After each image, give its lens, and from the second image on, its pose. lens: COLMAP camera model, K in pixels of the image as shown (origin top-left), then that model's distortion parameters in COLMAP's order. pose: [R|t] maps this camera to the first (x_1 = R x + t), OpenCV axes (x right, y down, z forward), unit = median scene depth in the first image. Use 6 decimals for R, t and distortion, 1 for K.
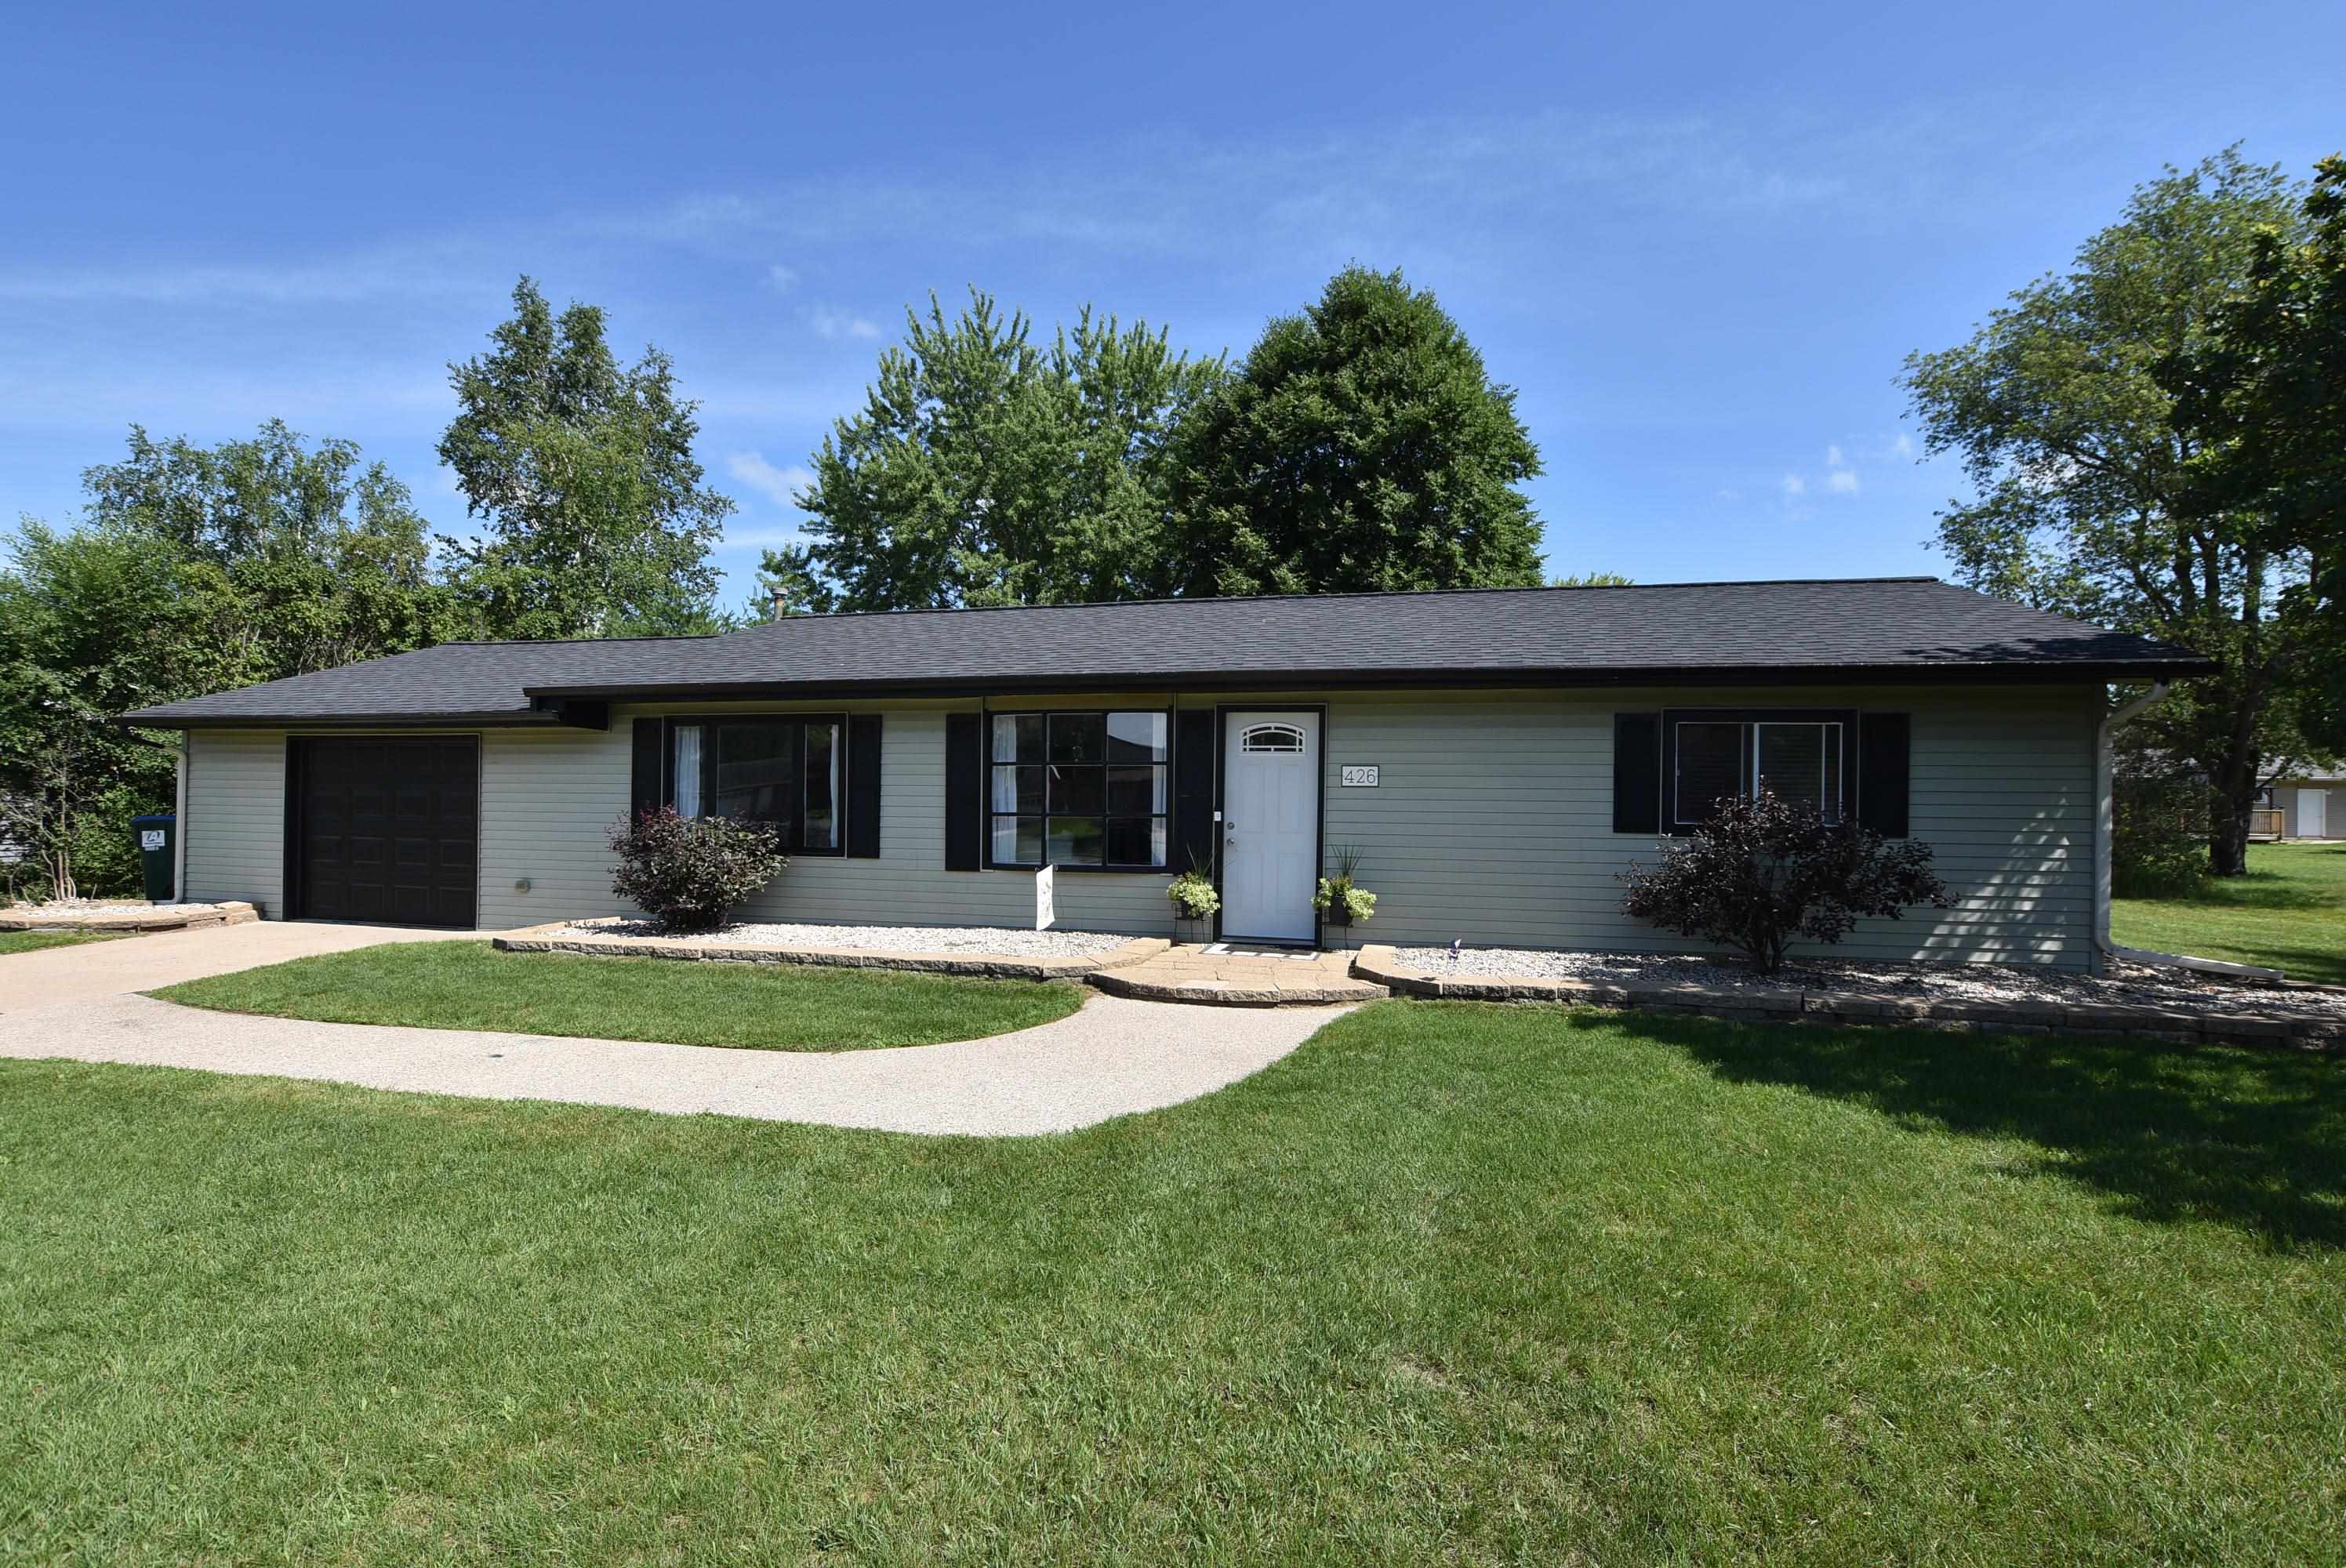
lens RADIAL K [[1039.7, 0, 1180.7], [0, 1039.7, 792.7], [0, 0, 1]] dist [-0.040352, 0.008389]
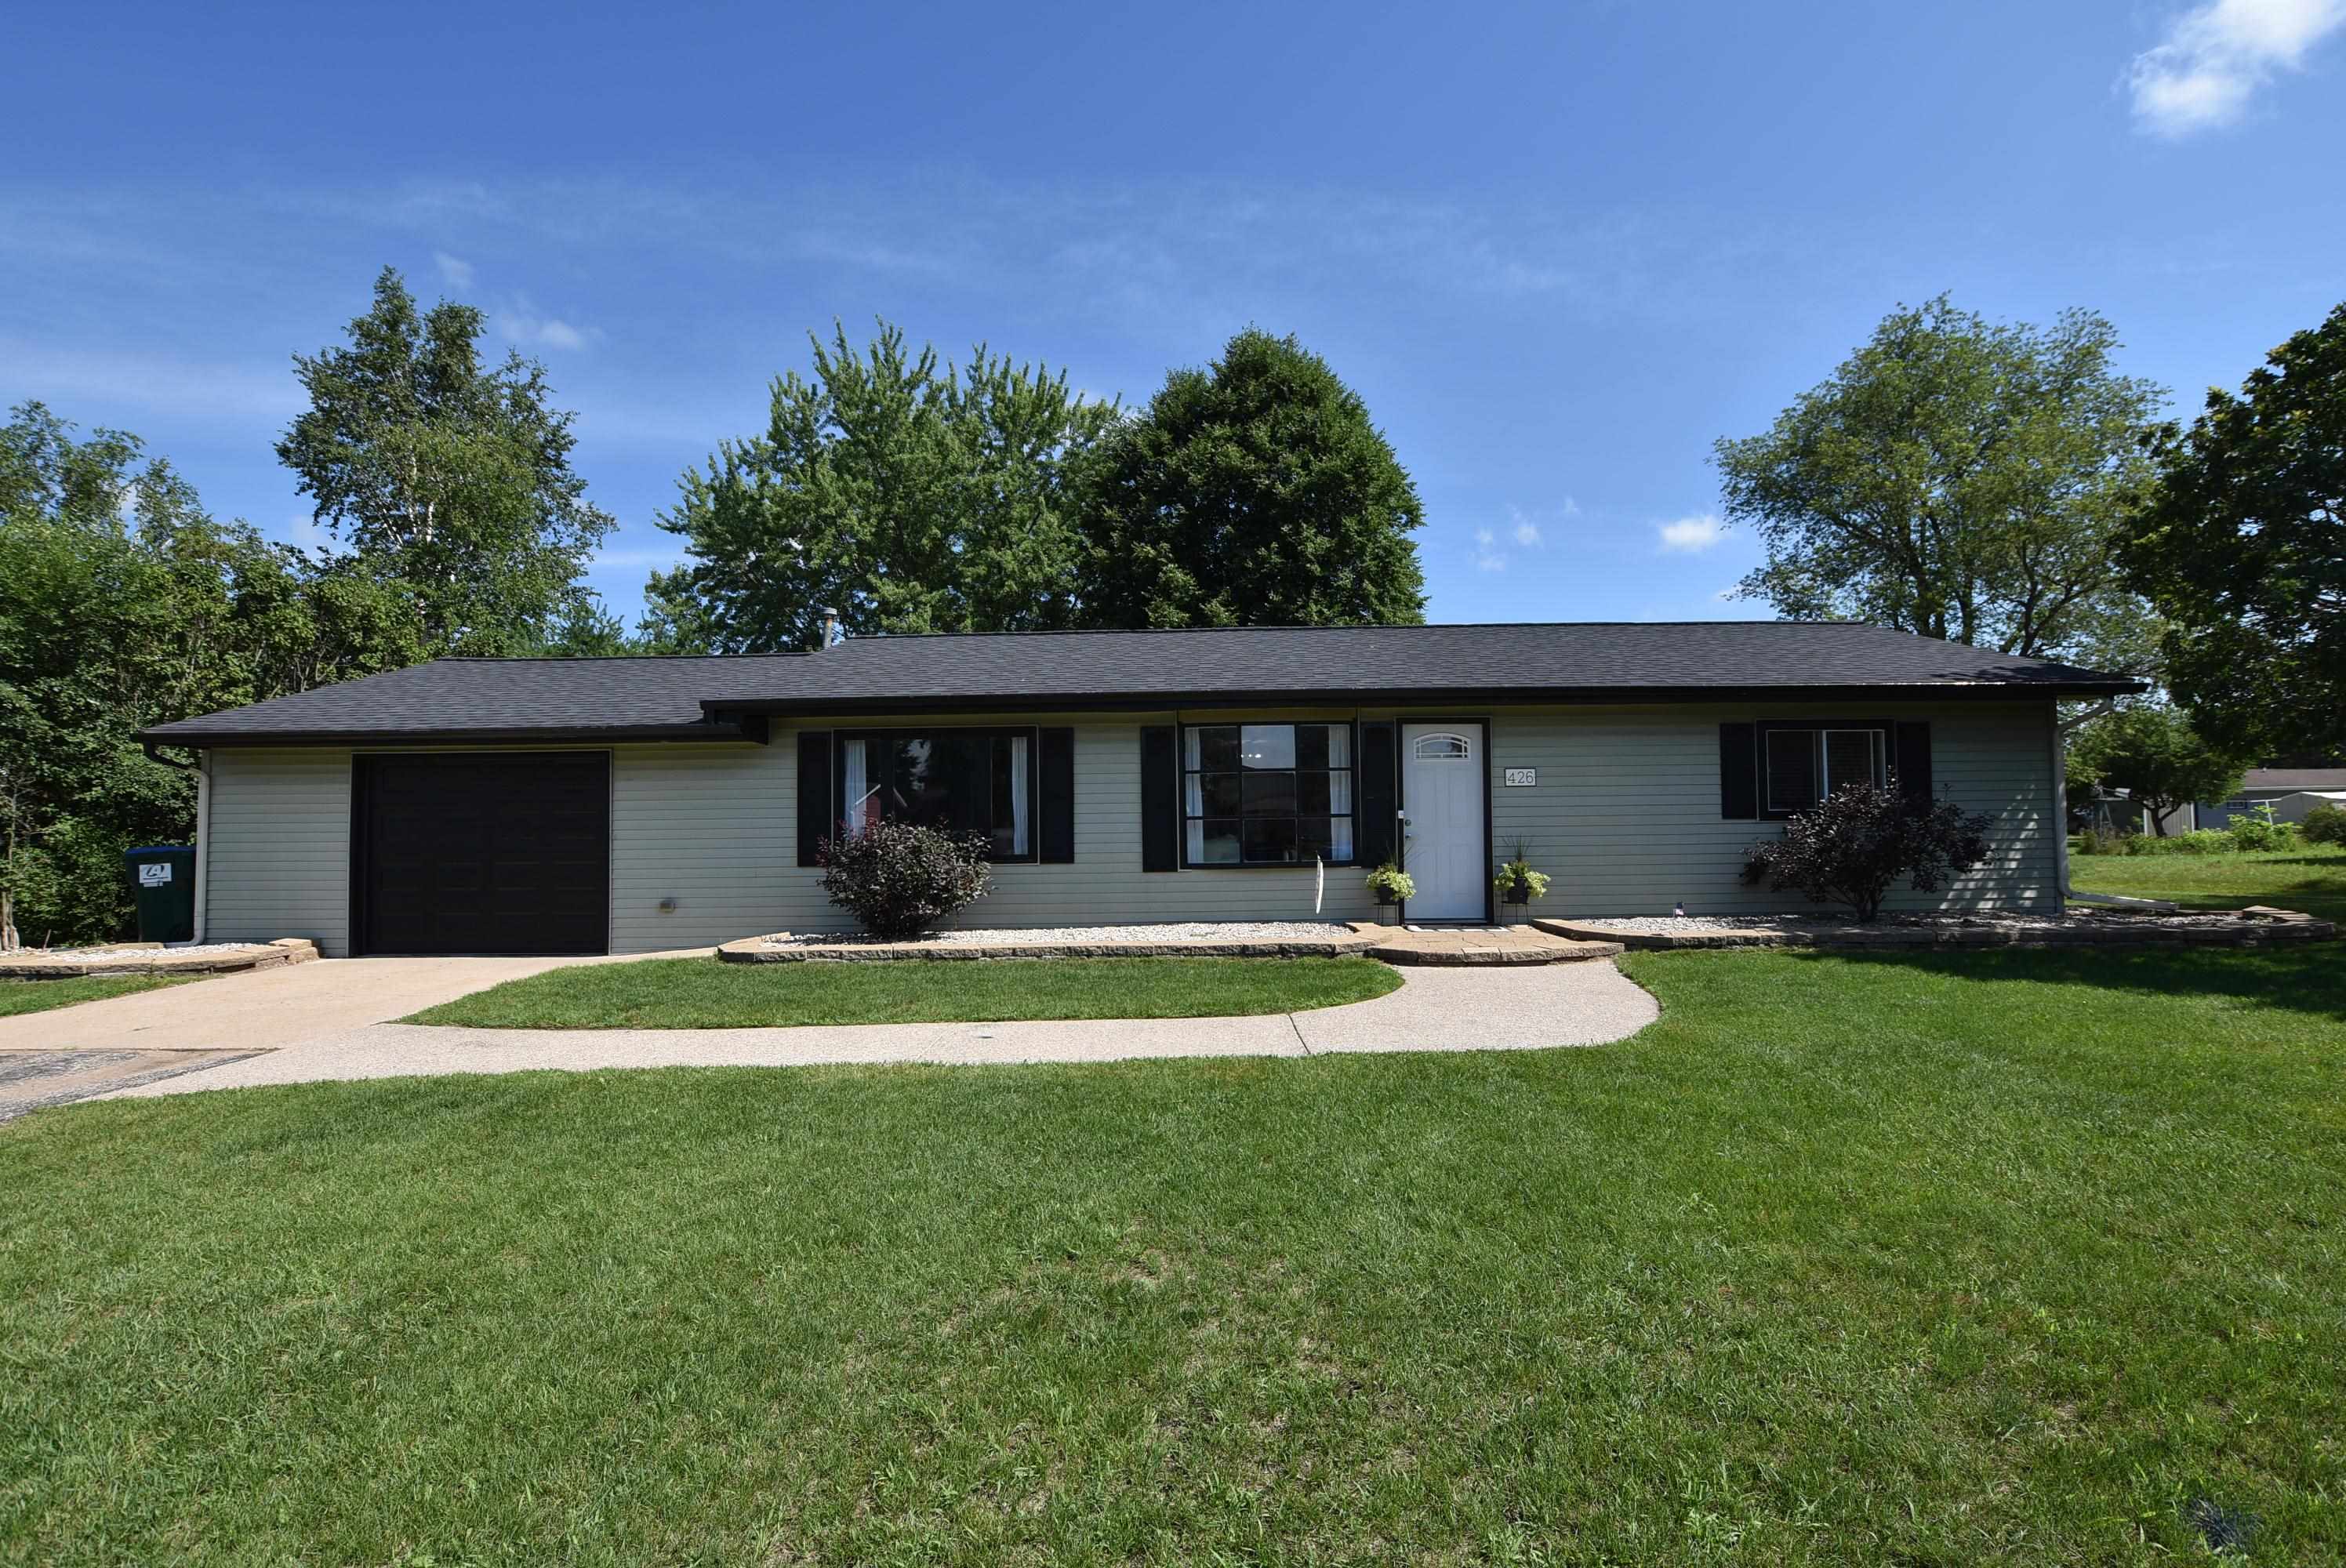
lens RADIAL K [[1021.0, 0, 1184.5], [0, 1021.0, 786.4], [0, 0, 1]] dist [-0.038319, 0.005818]
pose [[0.976598, -0.013468, 0.214649, -0.170222], [0.021258, 0.999195, -0.034025, 0.009696], [-0.214018, 0.037791, 0.976098, -0.018437]]
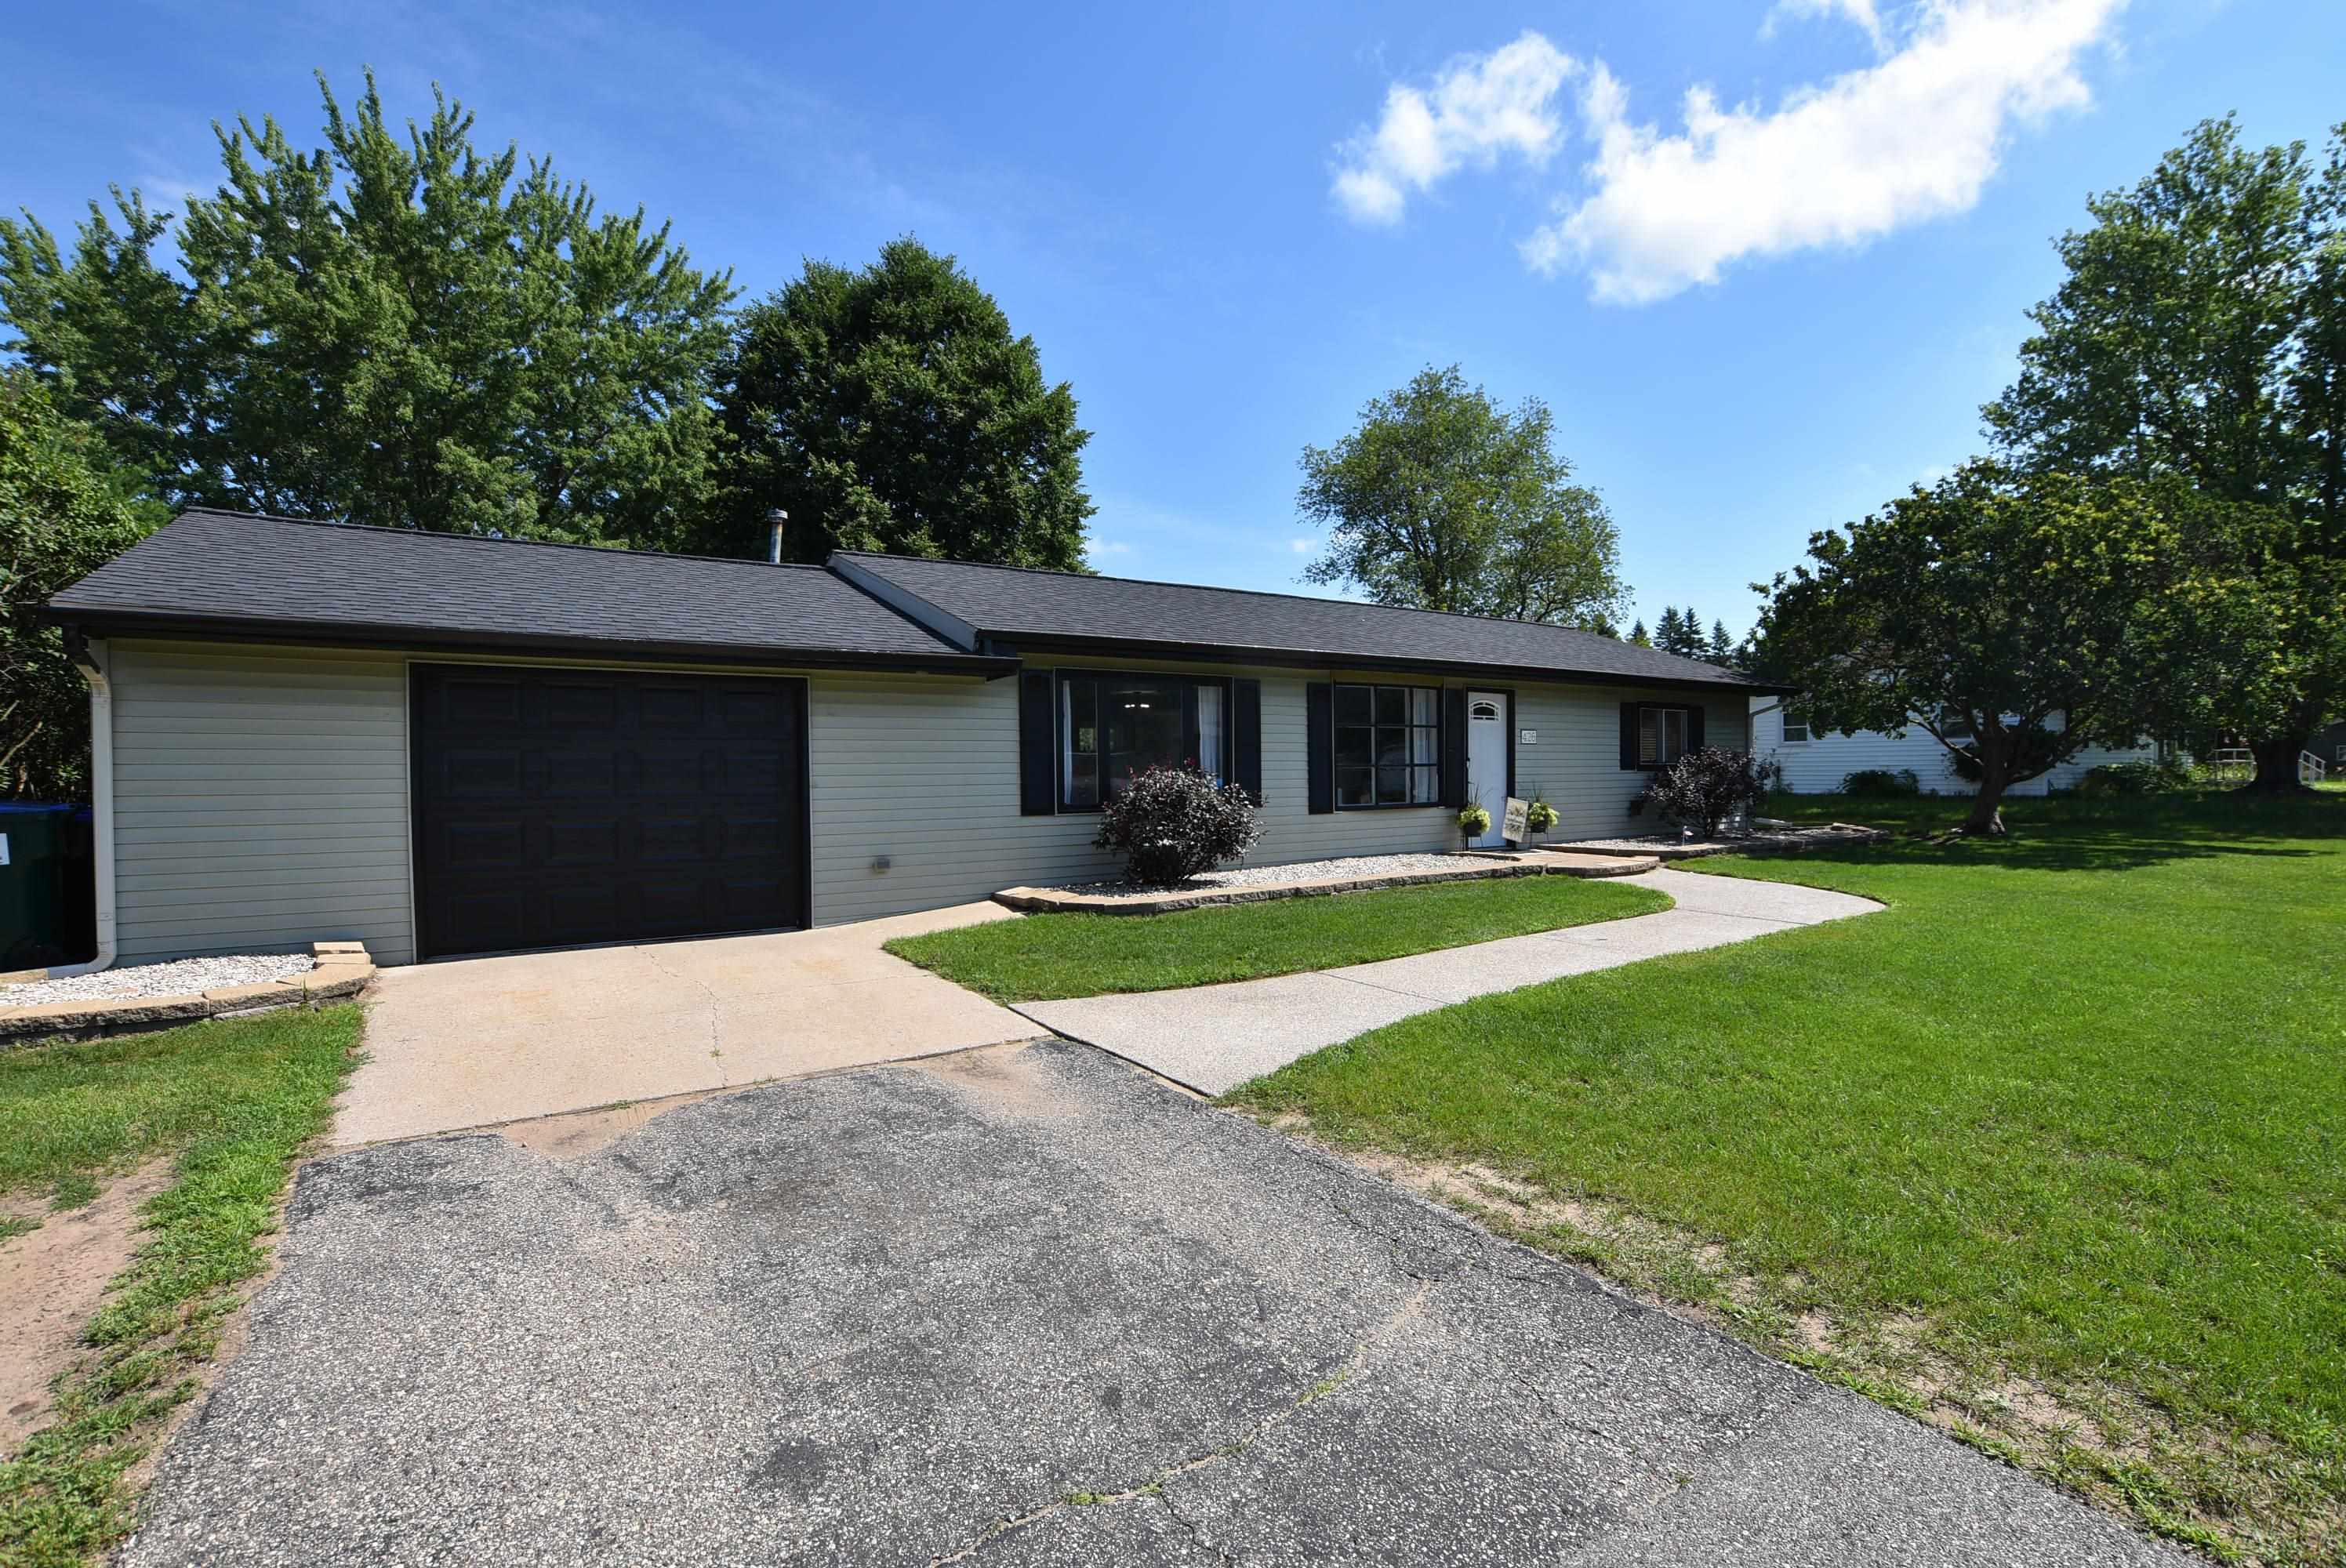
lens RADIAL K [[1023.6, 0, 1162.4], [0, 1023.6, 811.7], [0, 0, 1]] dist [-0.022766, -0.000279]
pose [[0.698139, -0.046635, 0.714442, -0.494738], [0.009526, 0.998393, 0.055861, 0.002193], [-0.715899, -0.032193, 0.697462, 0.122517]]
